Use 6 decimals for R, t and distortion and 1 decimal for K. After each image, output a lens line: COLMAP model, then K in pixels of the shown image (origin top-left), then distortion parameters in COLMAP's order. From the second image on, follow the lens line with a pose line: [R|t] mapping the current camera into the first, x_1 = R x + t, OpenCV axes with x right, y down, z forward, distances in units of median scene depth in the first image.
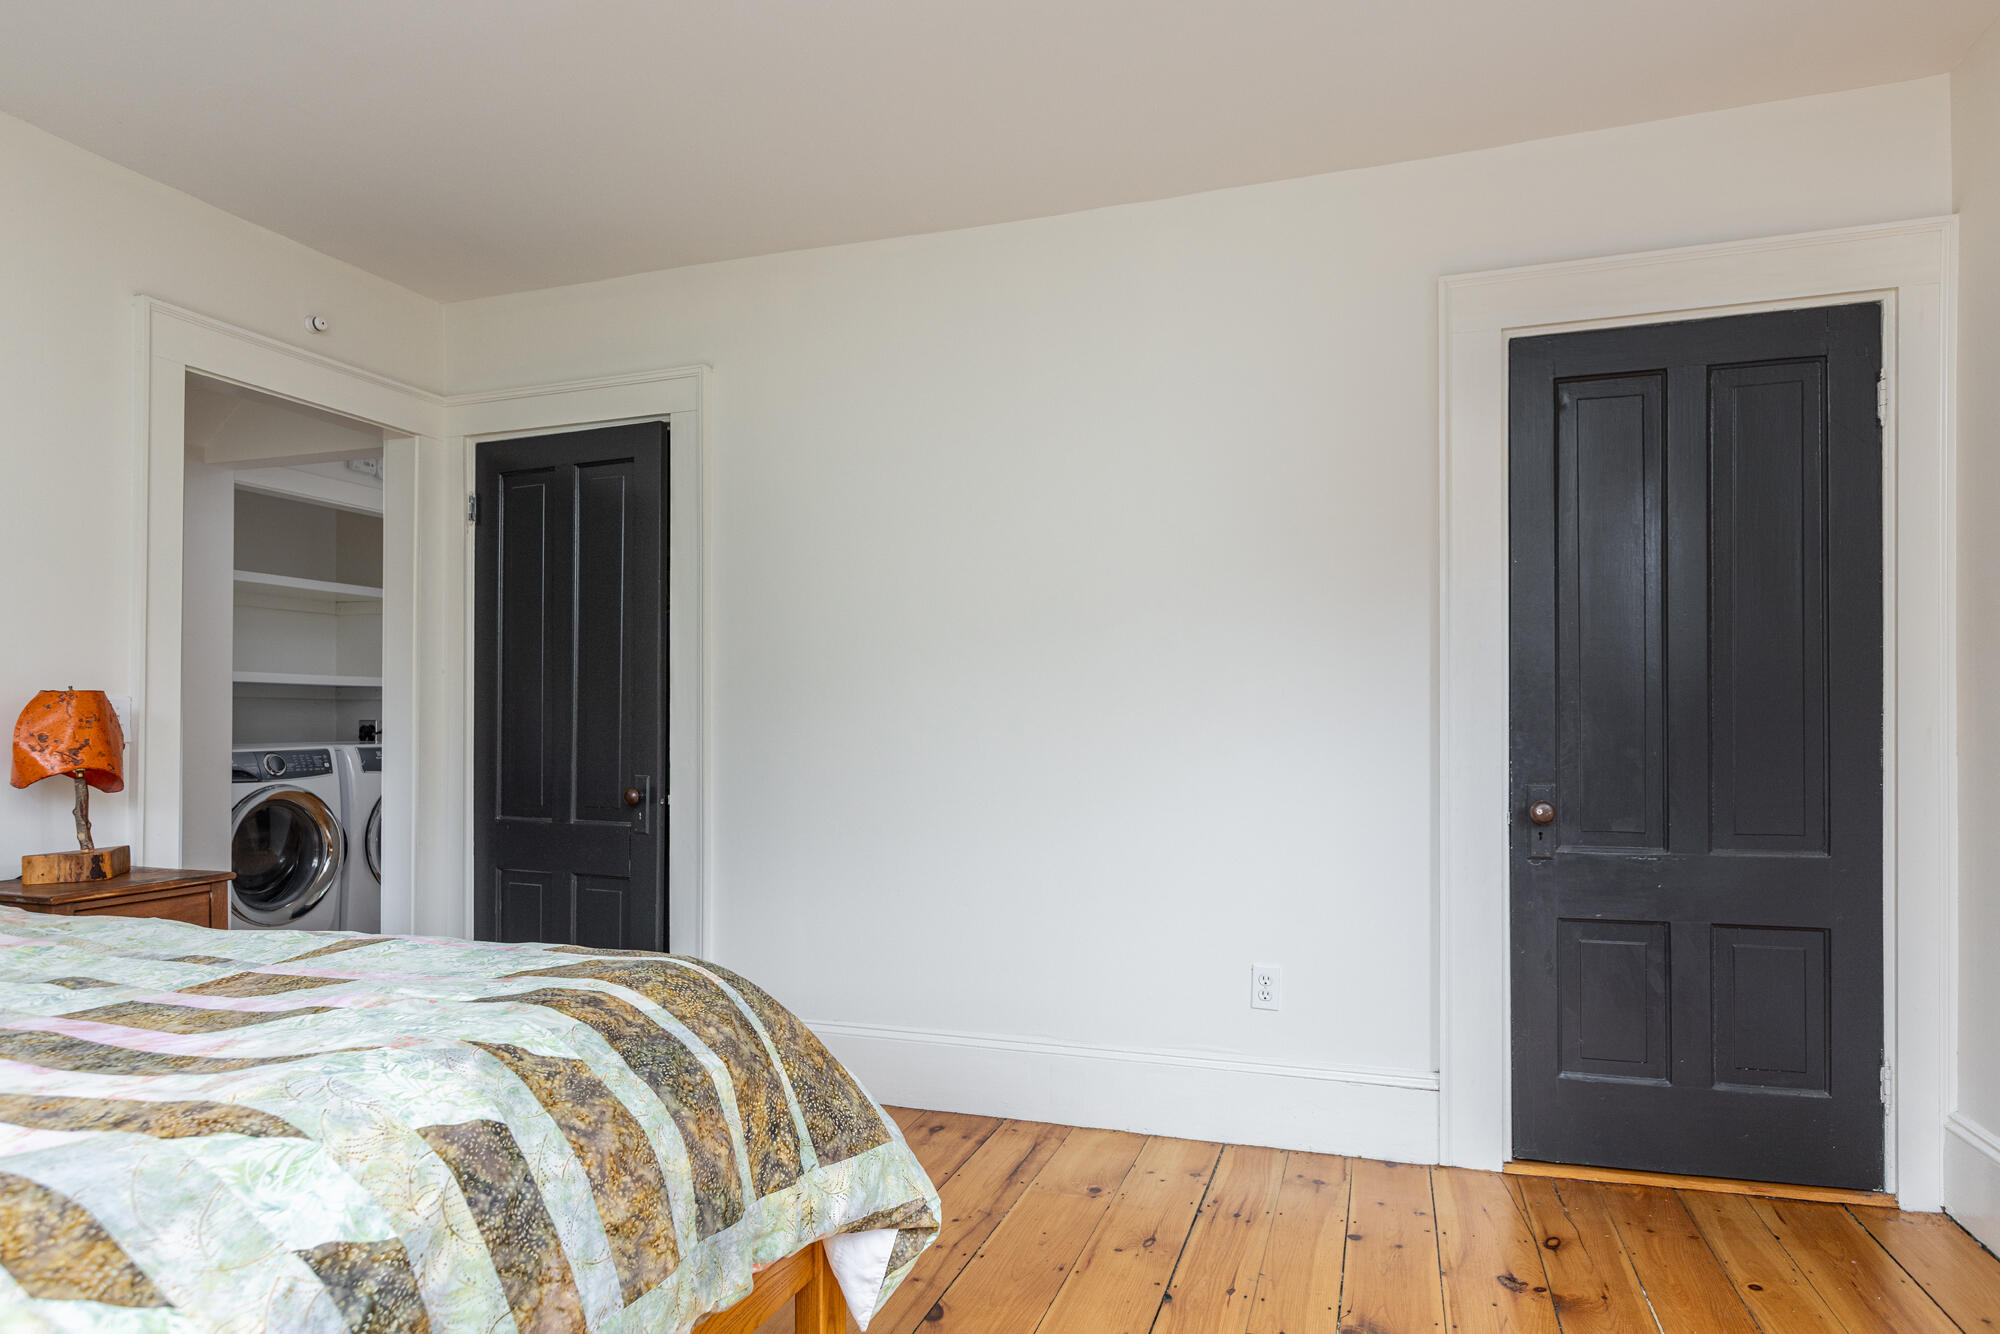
lens RADIAL K [[1137.9, 0, 1005.8], [0, 1137.9, 714.5], [0, 0, 1]] dist [-0.000953, -0.000412]
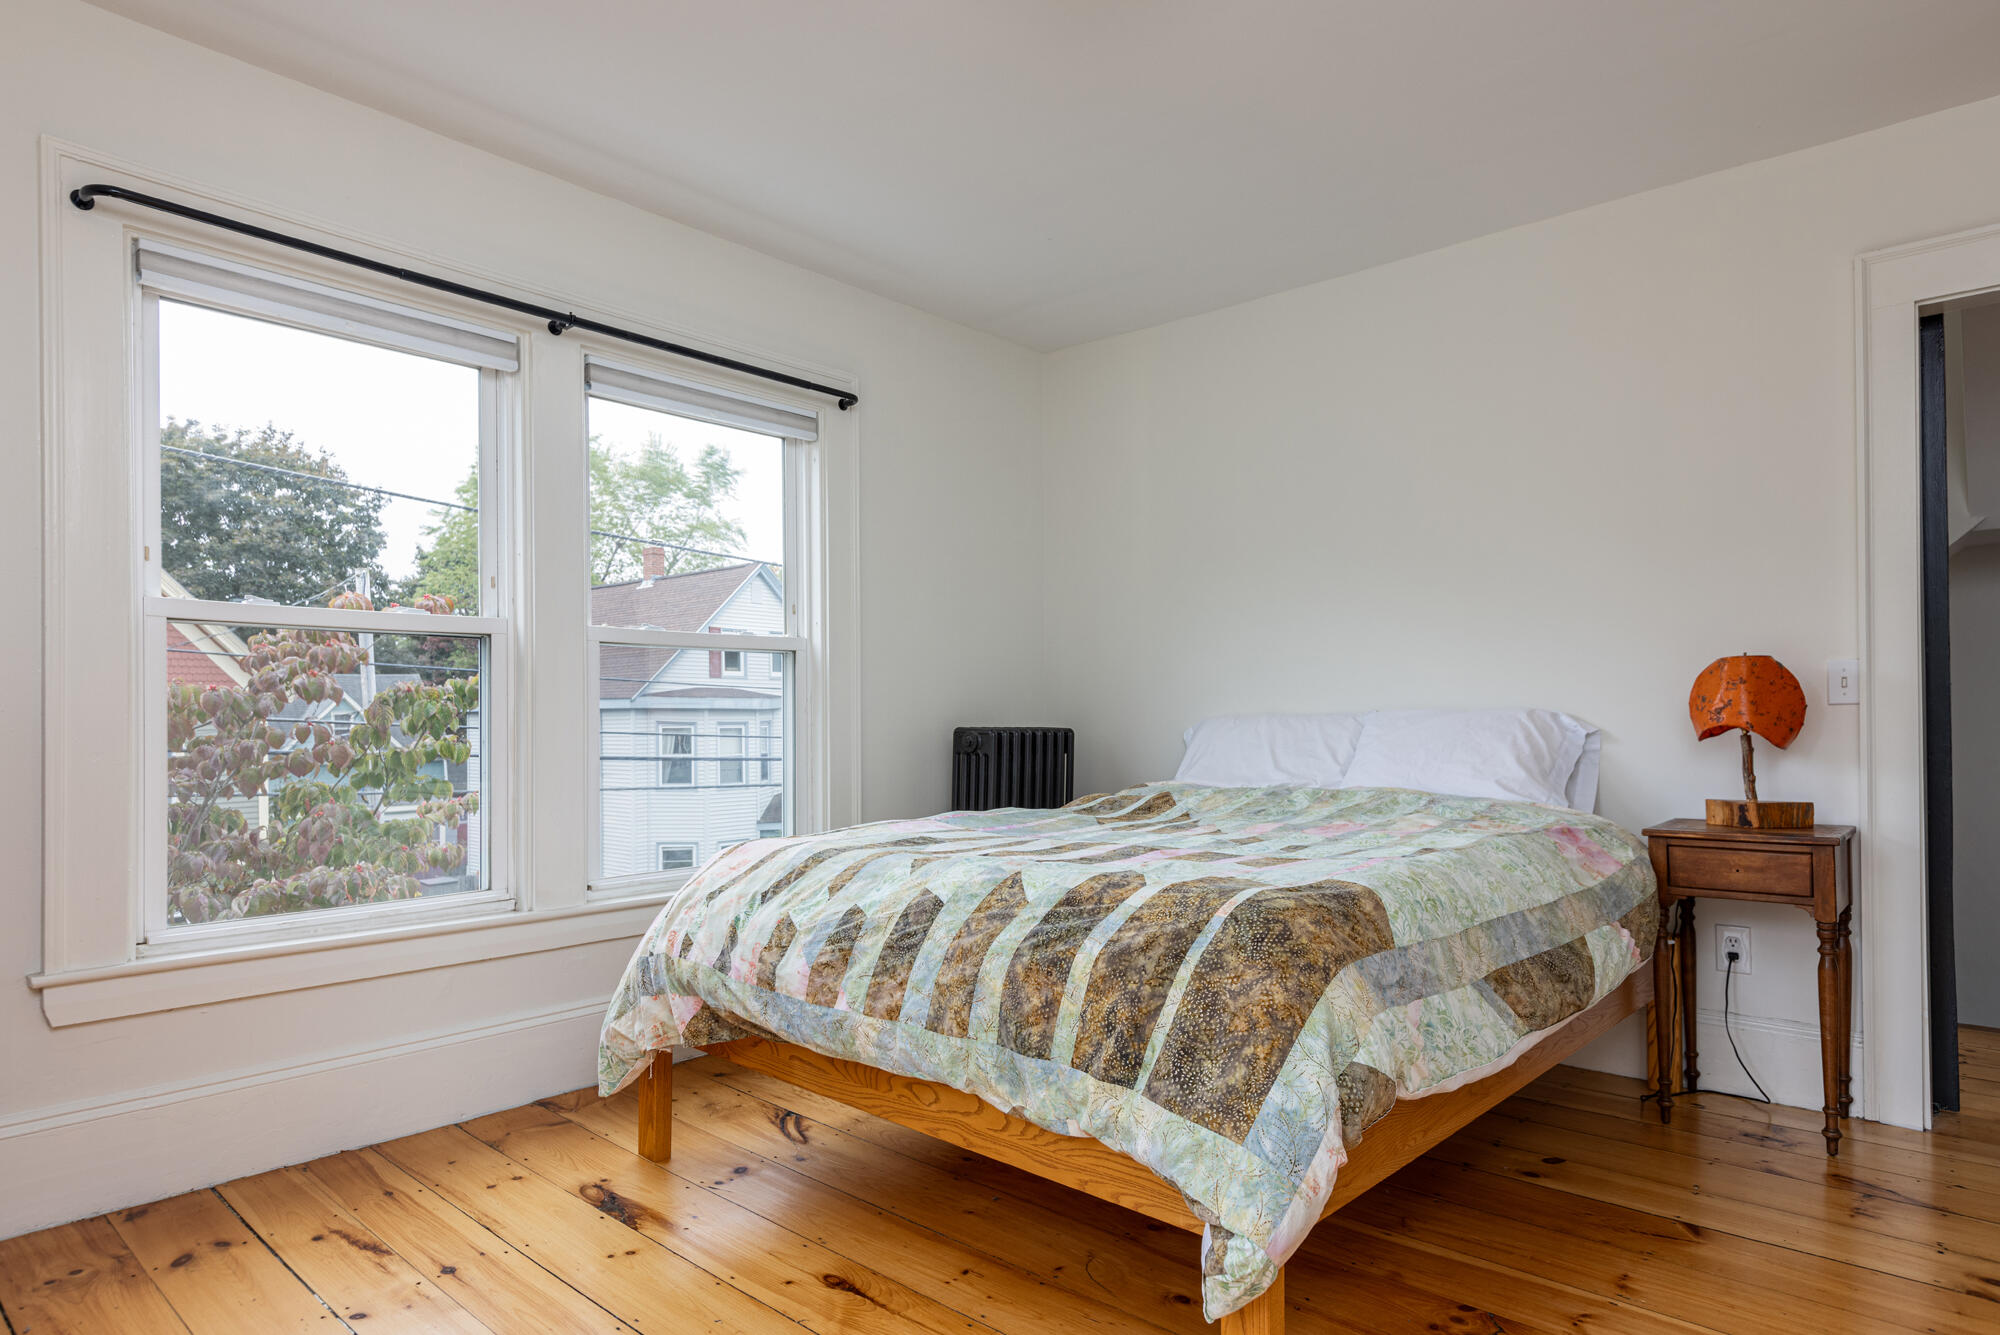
lens RADIAL K [[1137.9, 0, 1005.8], [0, 1137.9, 715.0], [0, 0, 1]] dist [-0.000953, -0.000412]
pose [[-0.396173, -0.001624, -0.918175, 0.509222], [0.015685, 0.999841, -0.008537, 0.034747], [0.918042, -0.017784, -0.396084, 0.787285]]
